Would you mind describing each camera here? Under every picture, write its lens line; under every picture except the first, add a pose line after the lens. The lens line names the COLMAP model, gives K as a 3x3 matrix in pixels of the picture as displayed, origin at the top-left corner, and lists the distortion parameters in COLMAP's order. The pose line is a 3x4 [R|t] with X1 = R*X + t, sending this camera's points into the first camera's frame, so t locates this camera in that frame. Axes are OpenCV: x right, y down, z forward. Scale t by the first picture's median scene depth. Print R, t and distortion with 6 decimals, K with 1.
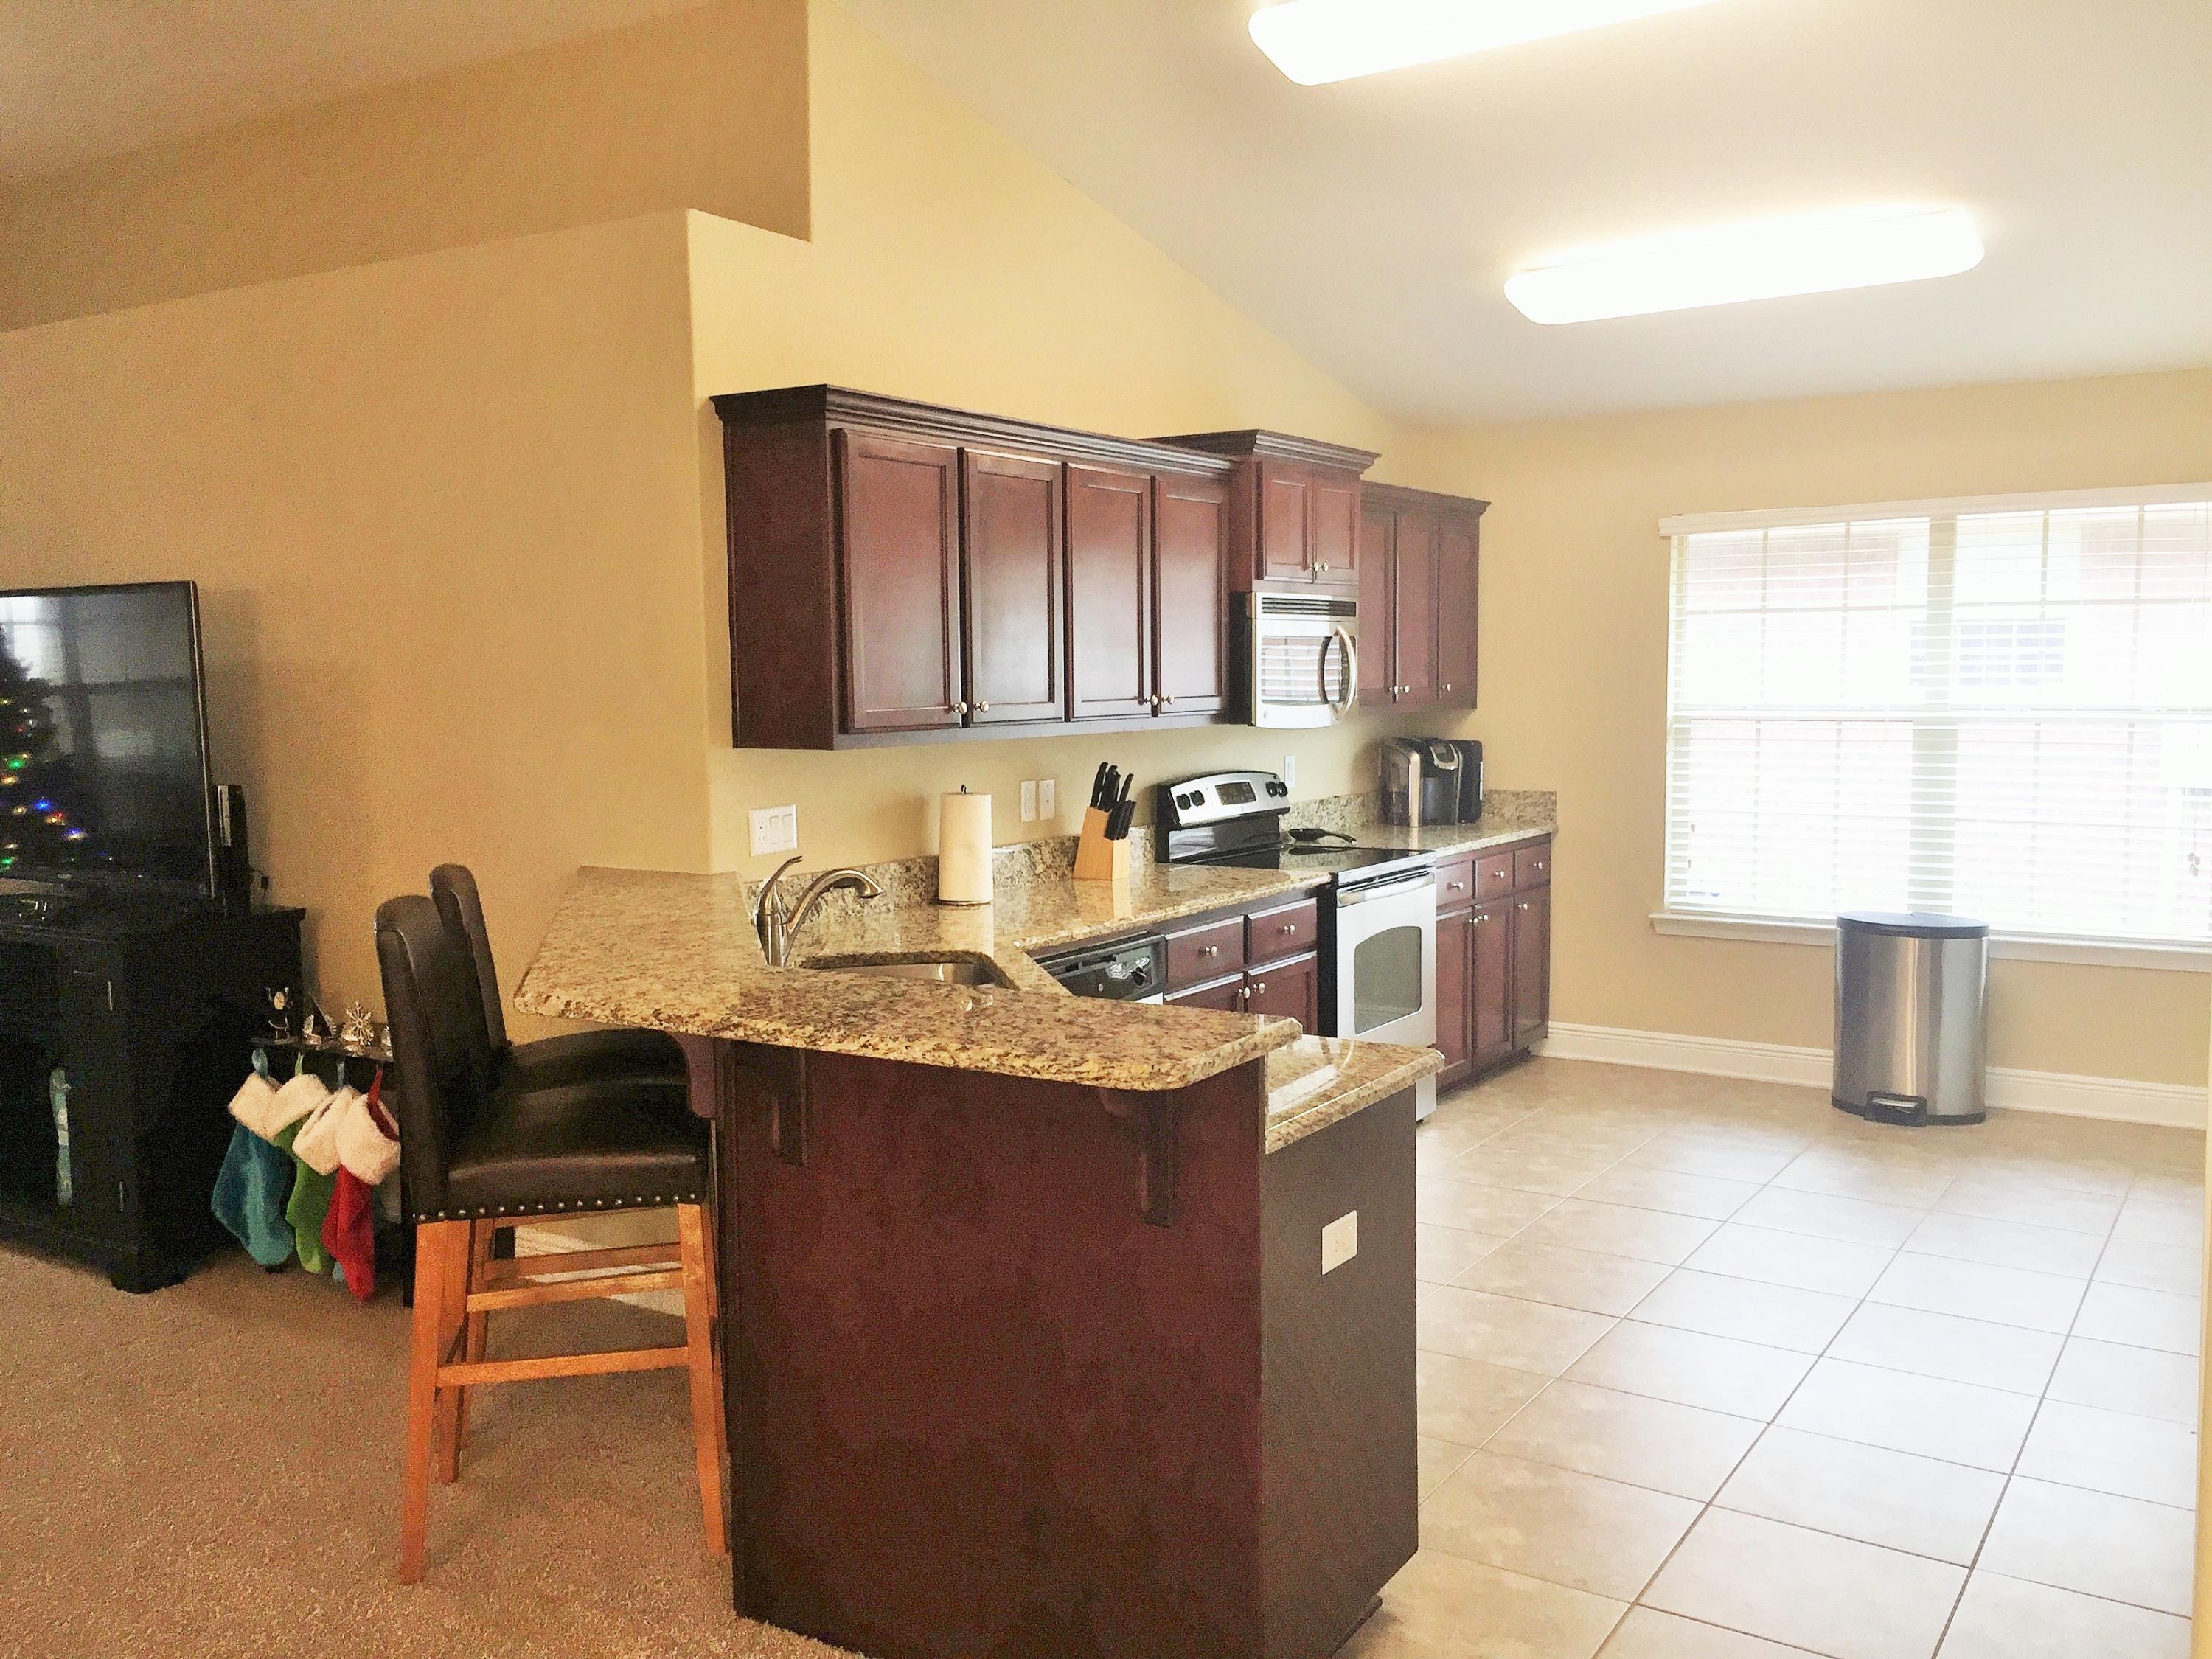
lens RADIAL K [[1882.9, 0, 1106.3], [0, 1882.9, 834.8], [0, 0, 1]] dist [0.048054, -0.019819]
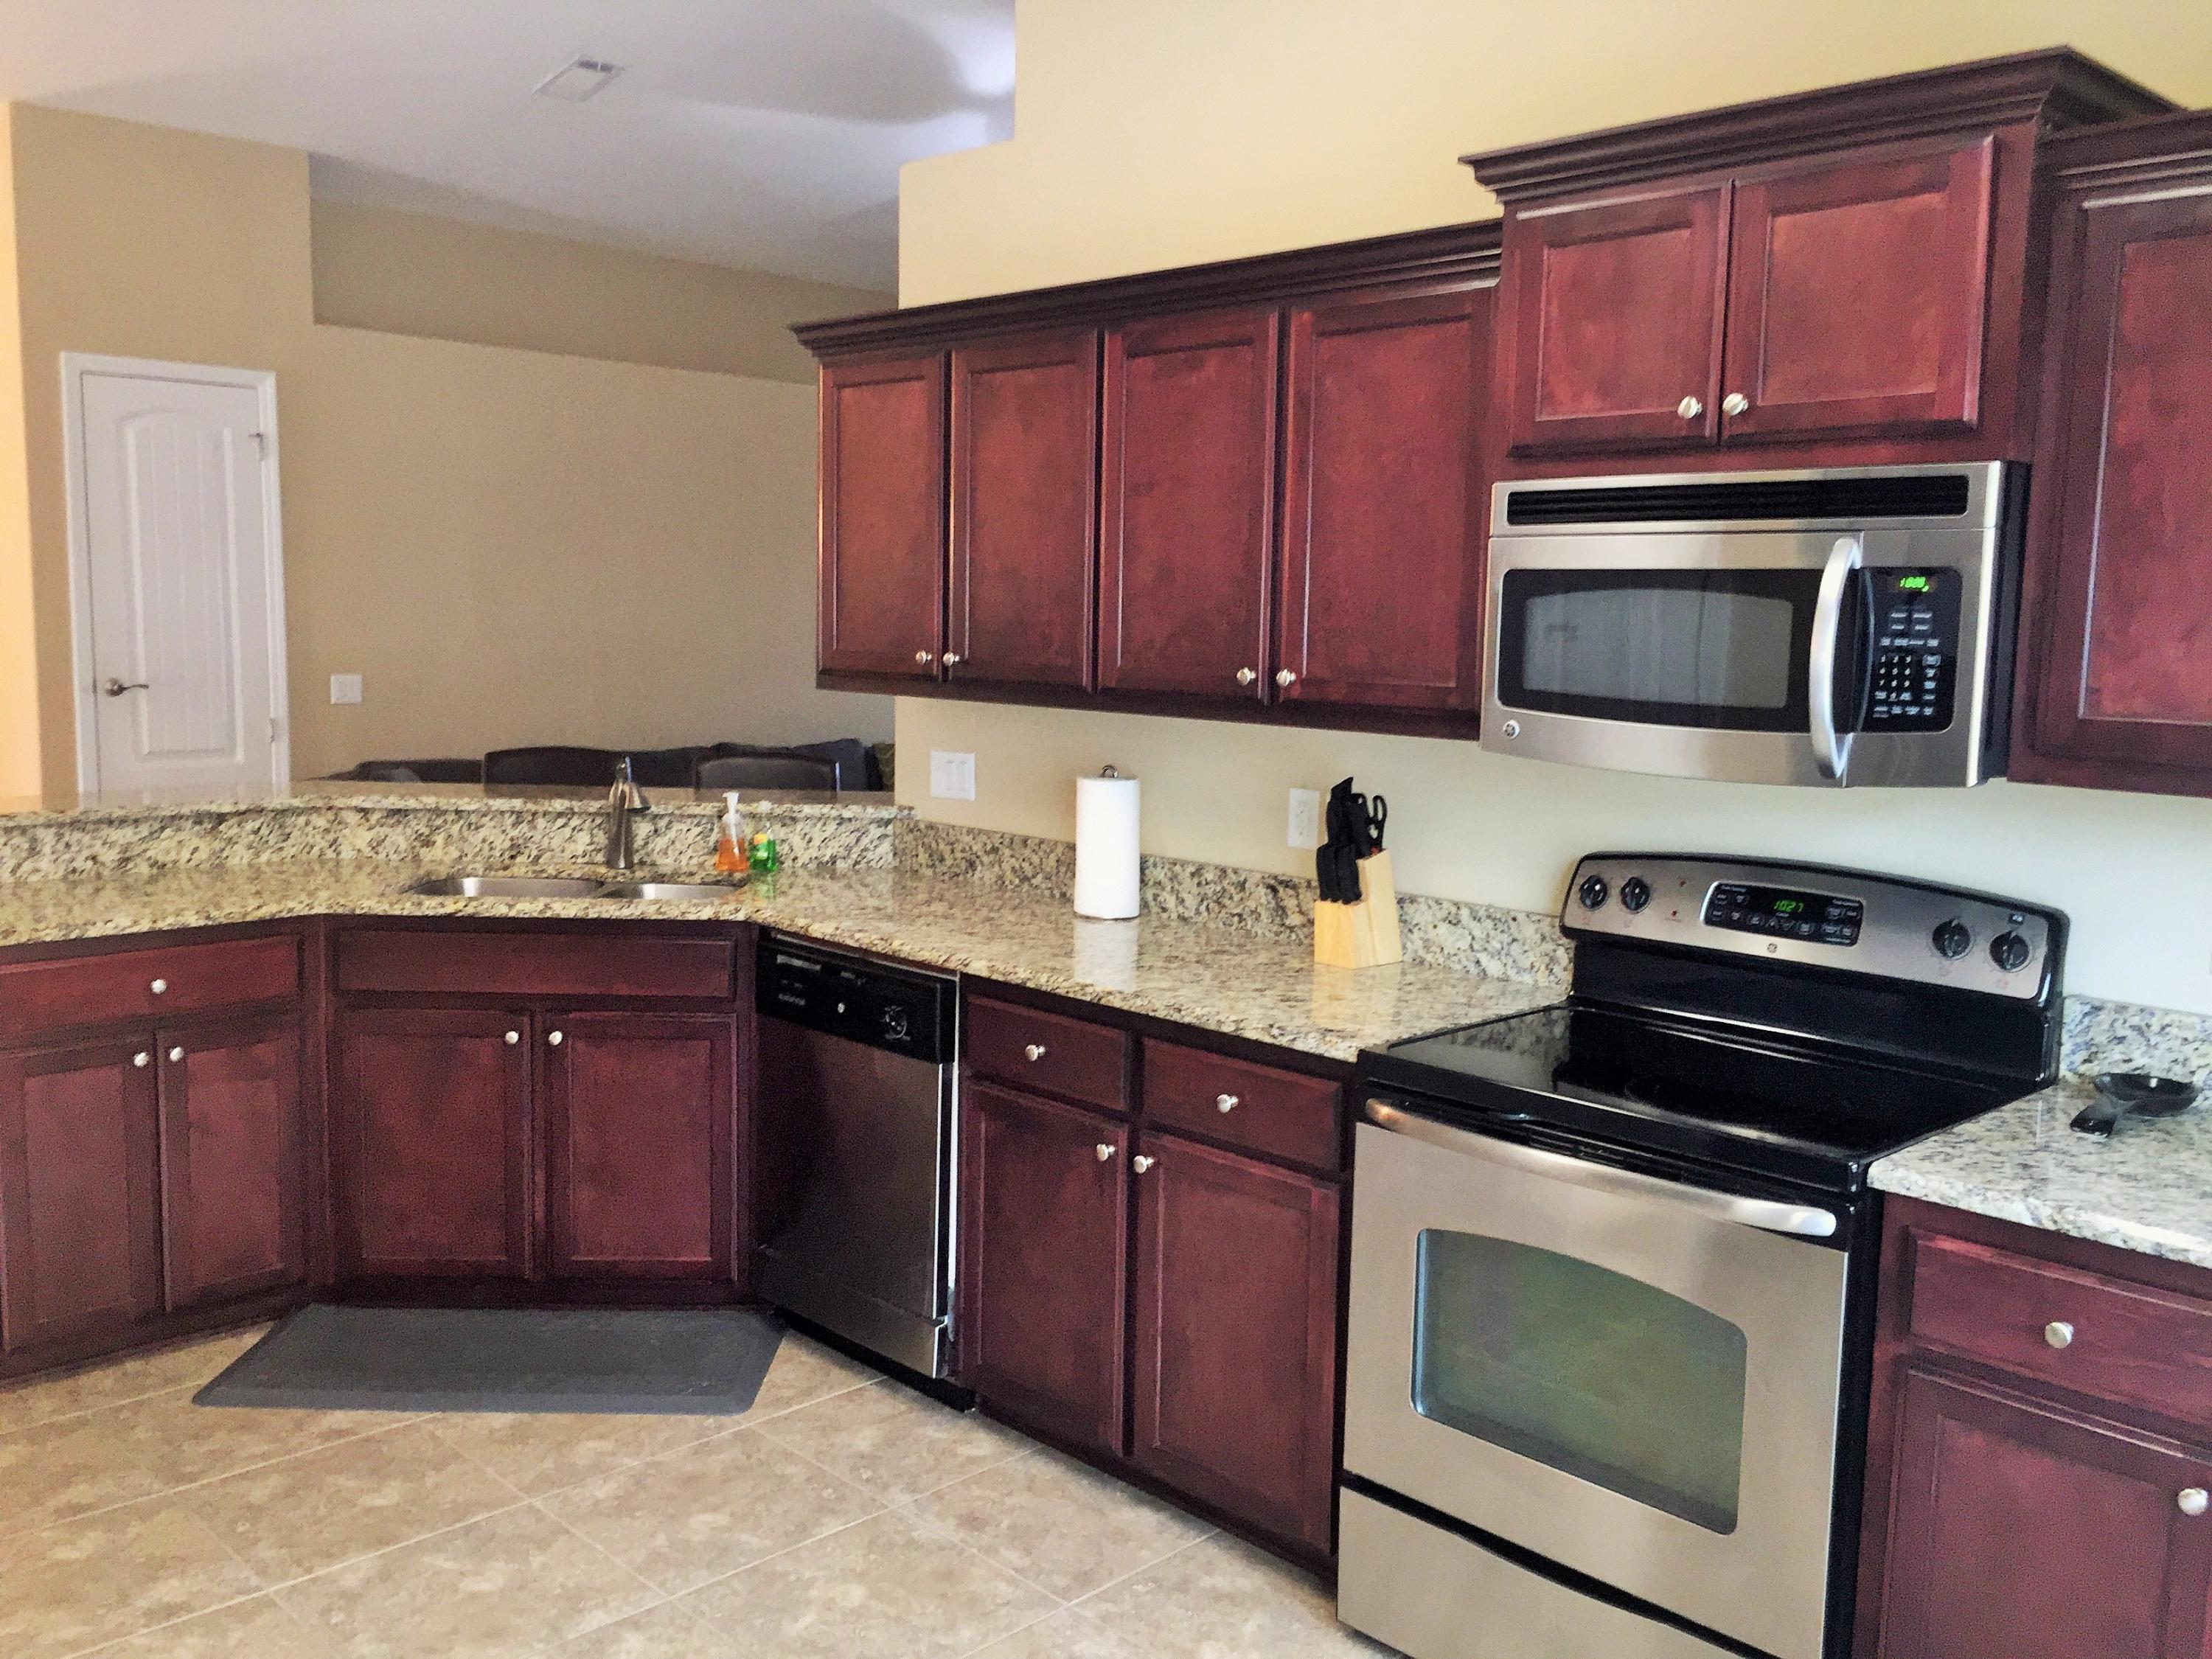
lens RADIAL K [[1882.9, 0, 1105.5], [0, 1882.9, 824.7], [0, 0, 1]] dist [0.048054, -0.019819]
pose [[-0.218298, 0.118882, -0.968614, 0.636211], [-0.106879, 0.983669, 0.144817, -0.107167], [0.970012, 0.135138, -0.202027, 1.082406]]
